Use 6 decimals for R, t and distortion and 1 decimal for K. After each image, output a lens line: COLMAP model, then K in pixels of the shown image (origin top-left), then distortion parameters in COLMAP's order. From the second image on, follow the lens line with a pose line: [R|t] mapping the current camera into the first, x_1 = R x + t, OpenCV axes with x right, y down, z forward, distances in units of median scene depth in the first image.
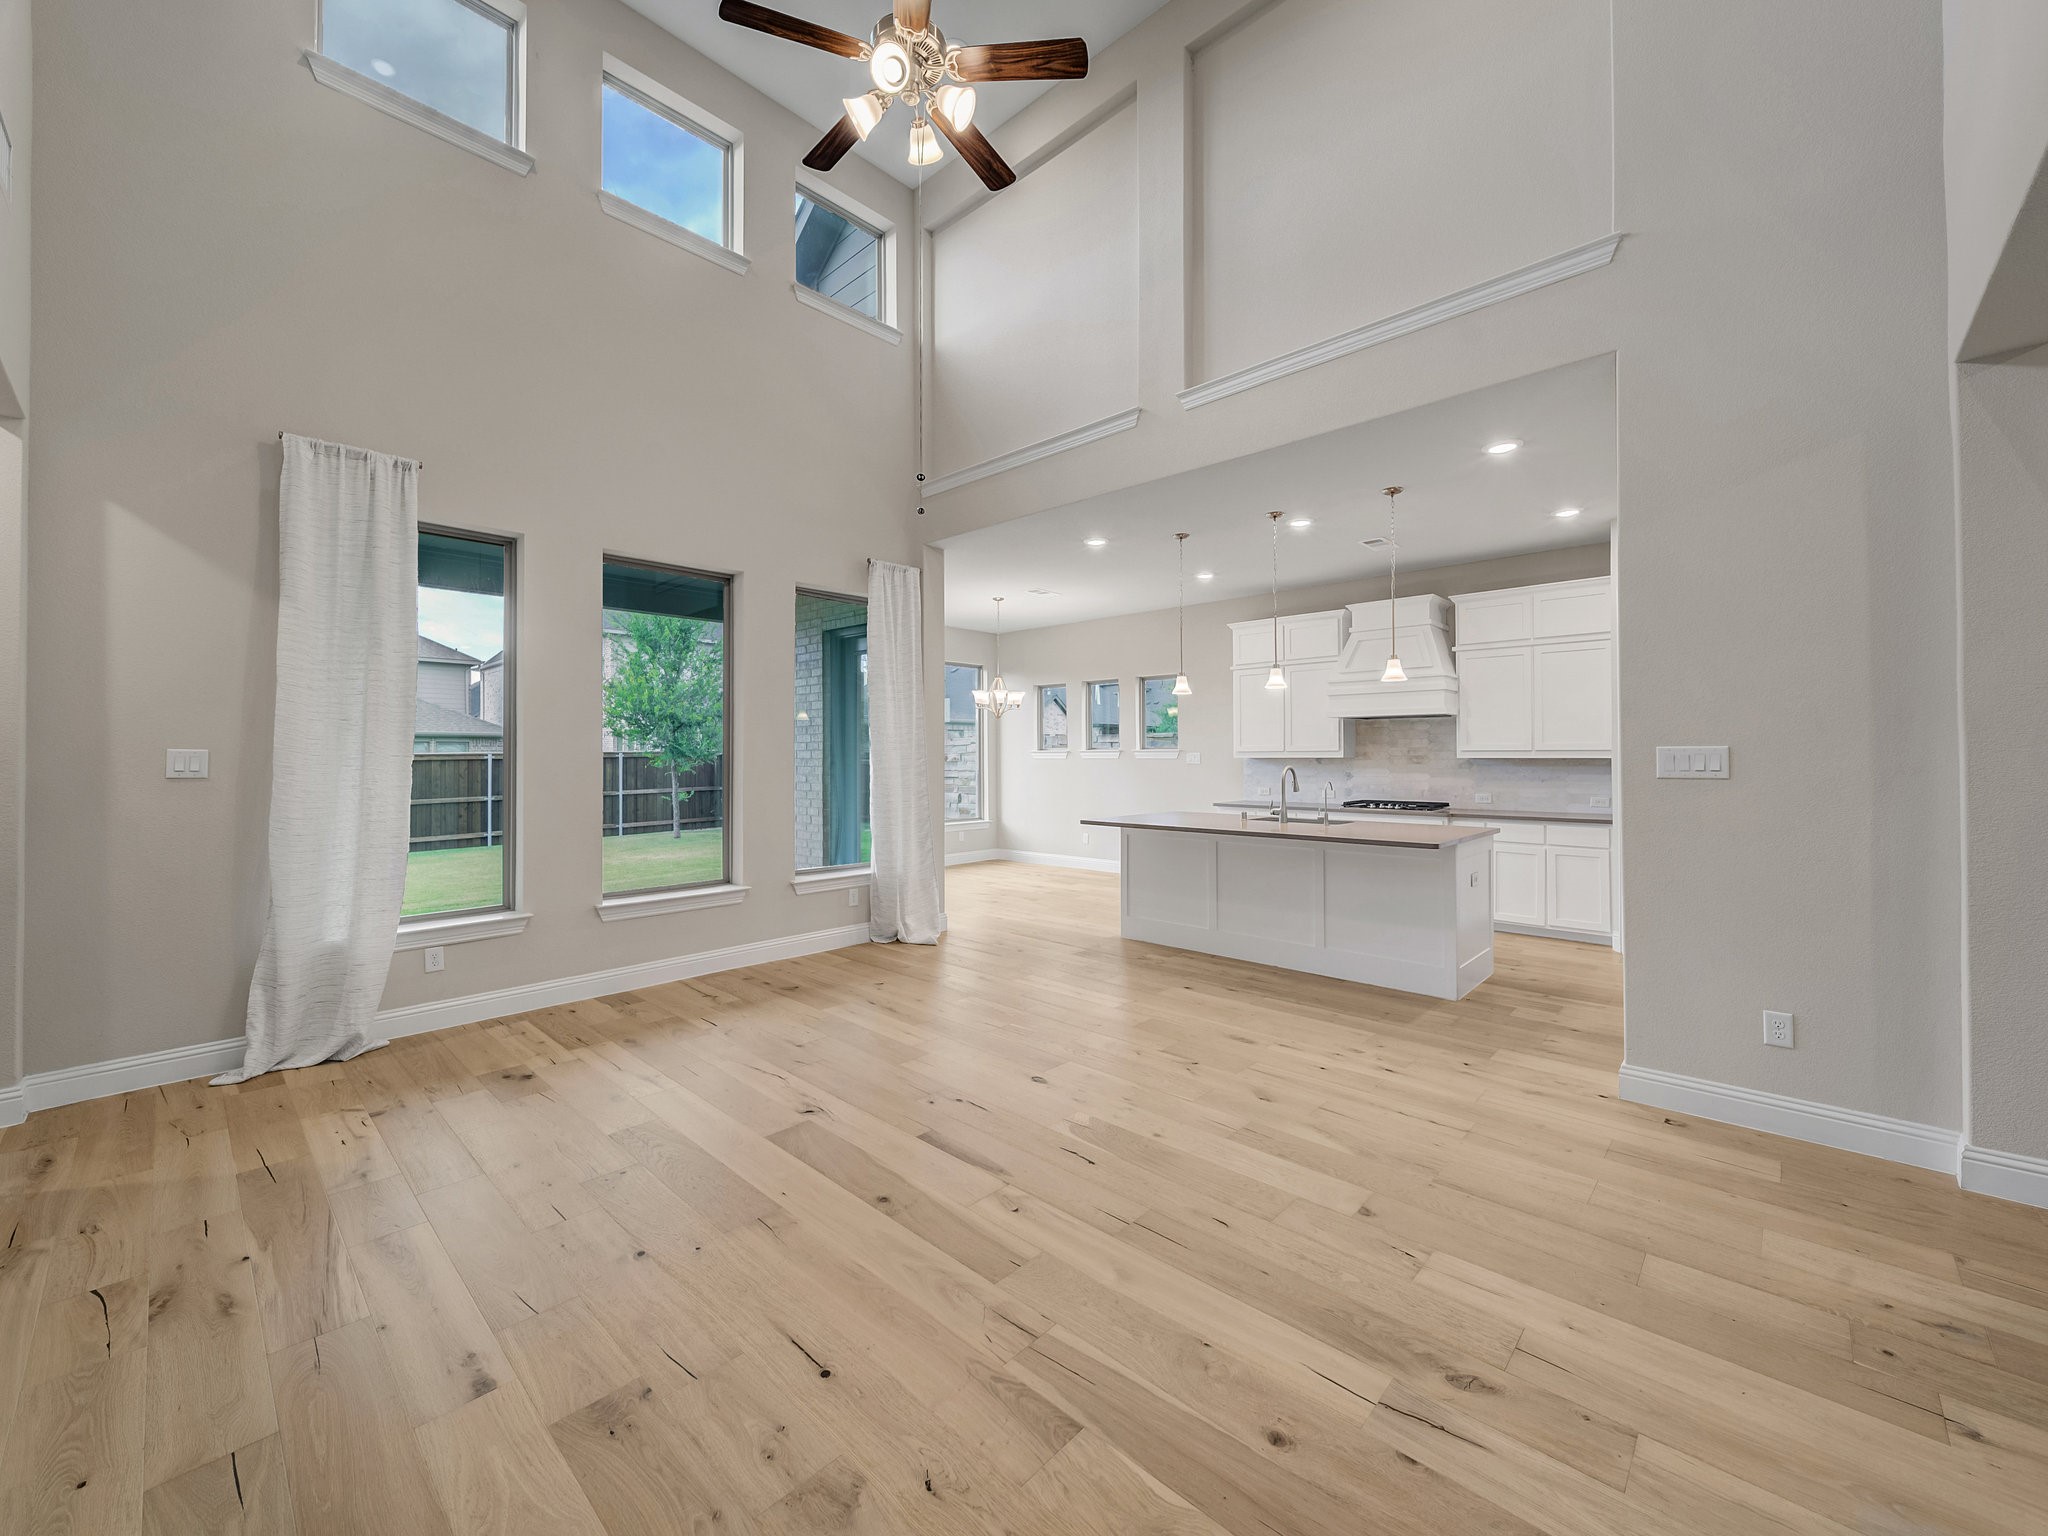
lens RADIAL K [[813.1, 0, 1033.6], [0, 813.1, 747.0], [0, 0, 1]] dist [-0.000623, -0.000310]
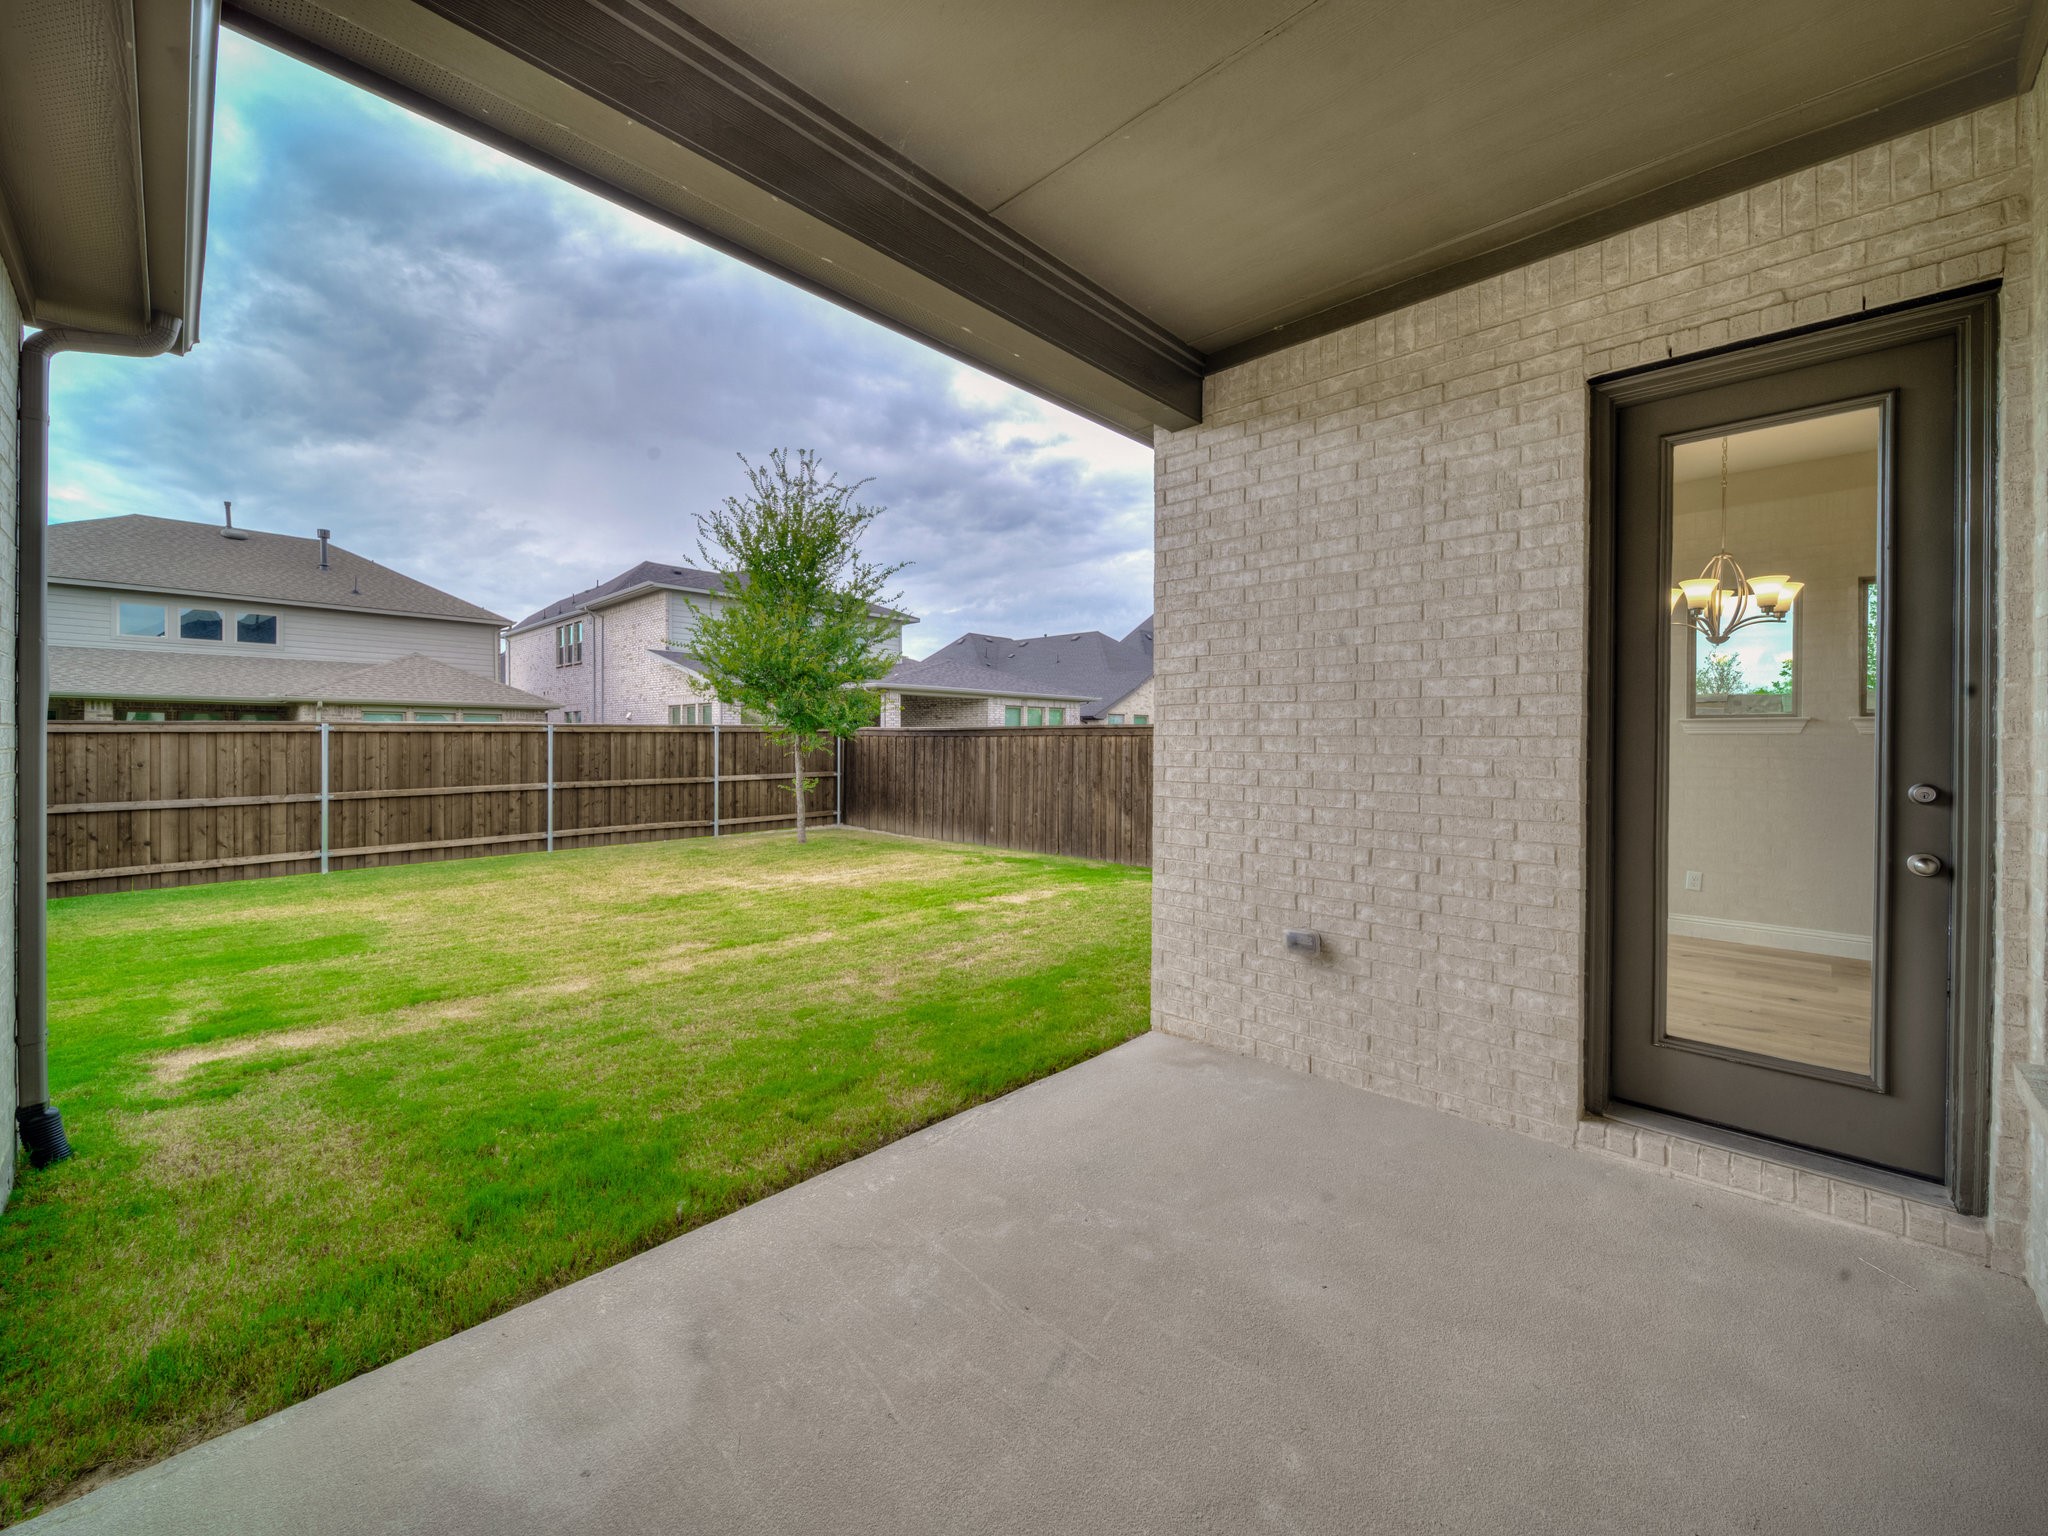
lens RADIAL K [[813.1, 0, 1033.6], [0, 813.1, 747.0], [0, 0, 1]] dist [-0.000623, -0.000310]
pose [[0.999911, 0.010179, -0.008642, -0.232602], [-0.010016, 0.999775, 0.018698, 0.010962], [0.008831, -0.018610, 0.999788, 0.280020]]
